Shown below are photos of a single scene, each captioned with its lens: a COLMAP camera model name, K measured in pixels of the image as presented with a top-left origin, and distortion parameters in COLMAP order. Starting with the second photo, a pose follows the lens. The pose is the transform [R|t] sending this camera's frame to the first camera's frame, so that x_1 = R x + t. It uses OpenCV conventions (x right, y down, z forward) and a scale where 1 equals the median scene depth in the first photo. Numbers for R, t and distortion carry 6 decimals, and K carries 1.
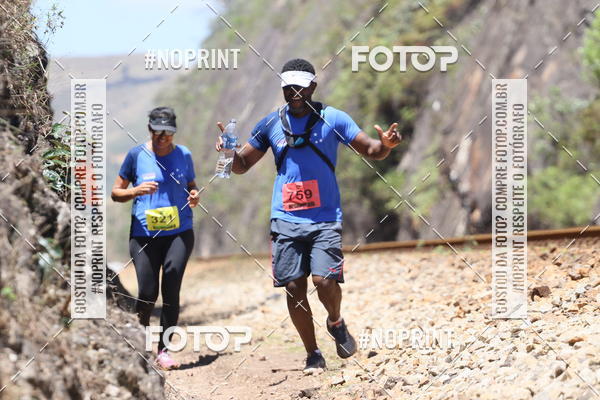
lens RADIAL K [[3907.7, 0, 300.4], [0, 3907.7, 366.4], [0, 0, 1]] dist [0.349946, -6.635958]
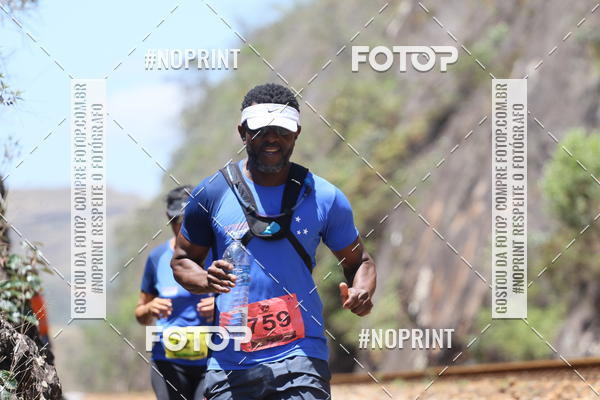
lens RADIAL K [[3524.9, 0, 318.5], [0, 3524.9, 199.8], [0, 0, 1]] dist [0.433533, 23.351319]
pose [[0.999833, 0.006344, 0.017139, -0.000375], [-0.004975, 0.996877, -0.078810, -0.005387], [-0.017586, 0.078711, 0.996742, 0.102395]]
